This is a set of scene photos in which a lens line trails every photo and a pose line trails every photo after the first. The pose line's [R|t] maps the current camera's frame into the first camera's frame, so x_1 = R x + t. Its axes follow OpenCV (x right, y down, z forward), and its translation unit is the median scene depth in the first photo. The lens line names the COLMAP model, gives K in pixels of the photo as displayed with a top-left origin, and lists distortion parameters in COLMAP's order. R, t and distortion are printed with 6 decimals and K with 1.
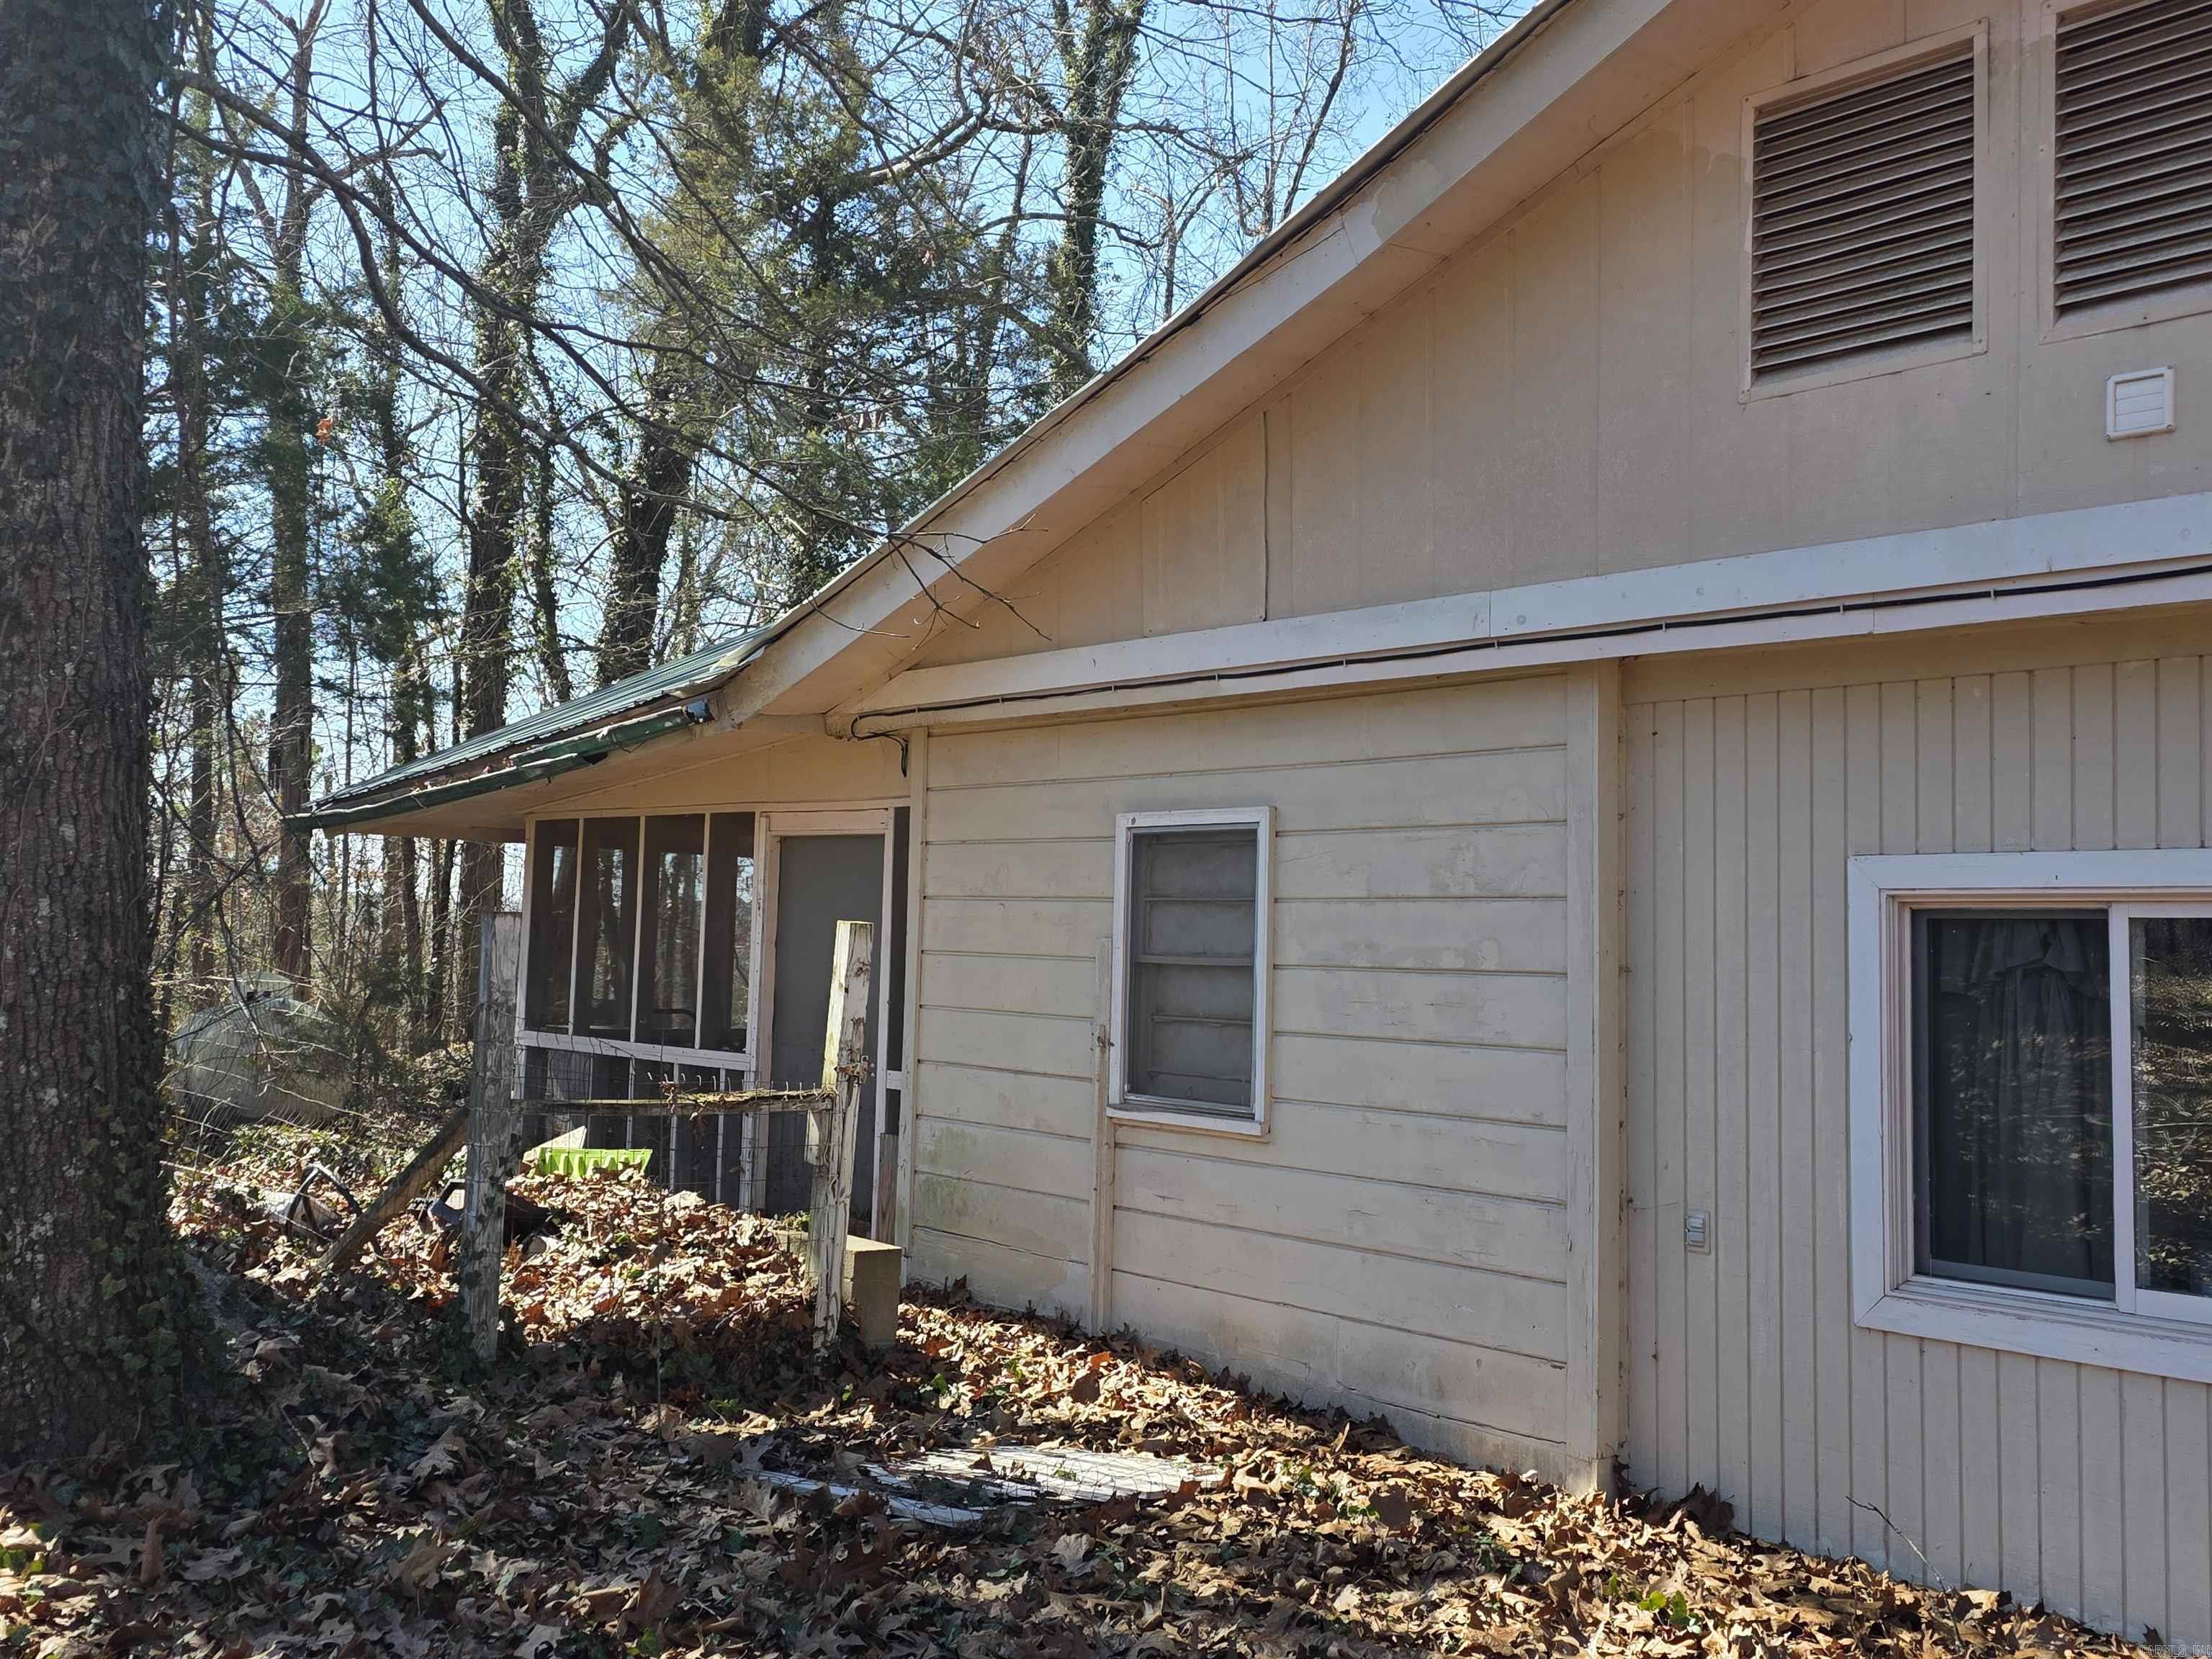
lens RADIAL K [[2200.3, 0, 1108.7], [0, 2200.3, 822.1], [0, 0, 1]] dist [0.138295, -0.212159]
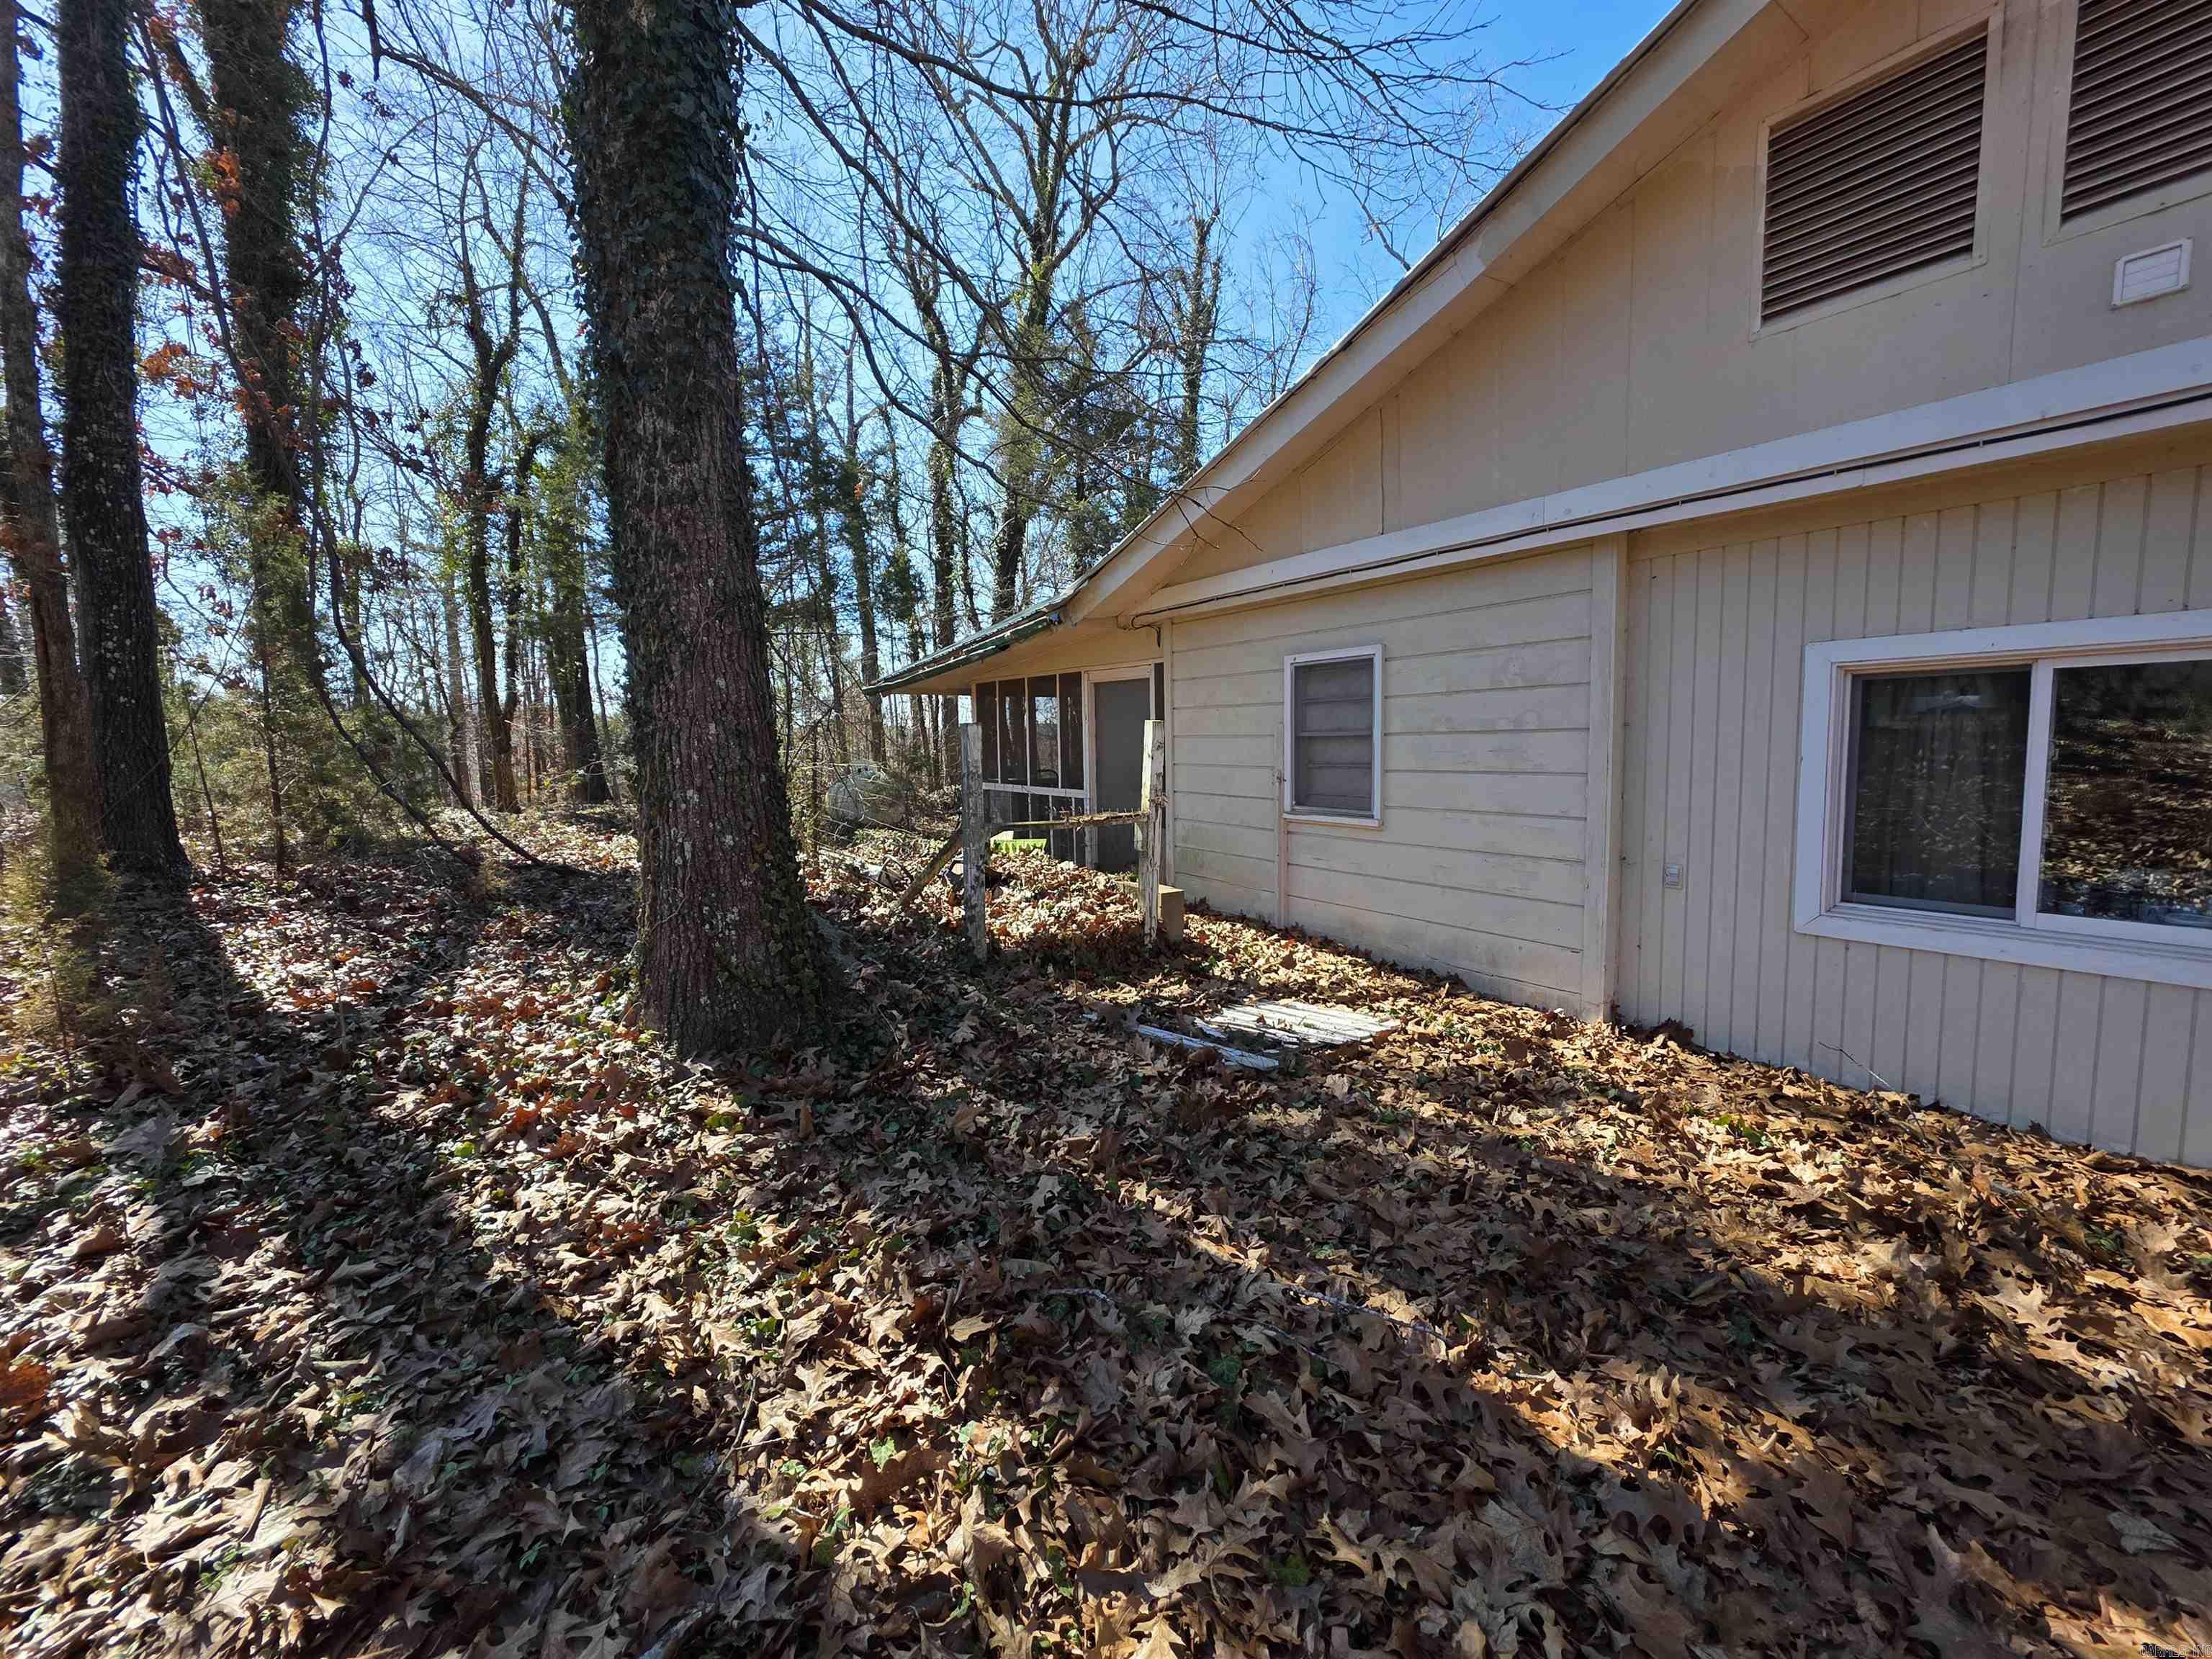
lens RADIAL K [[879.9, 0, 1106.0], [0, 879.9, 829.5], [0, 0, 1]] dist [0.002076, -0.000211]
pose [[0.993782, -0.035995, -0.105365, -0.082413], [0.052494, 0.985999, 0.158272, 0.016879], [0.098193, -0.162819, 0.981758, 0.265298]]
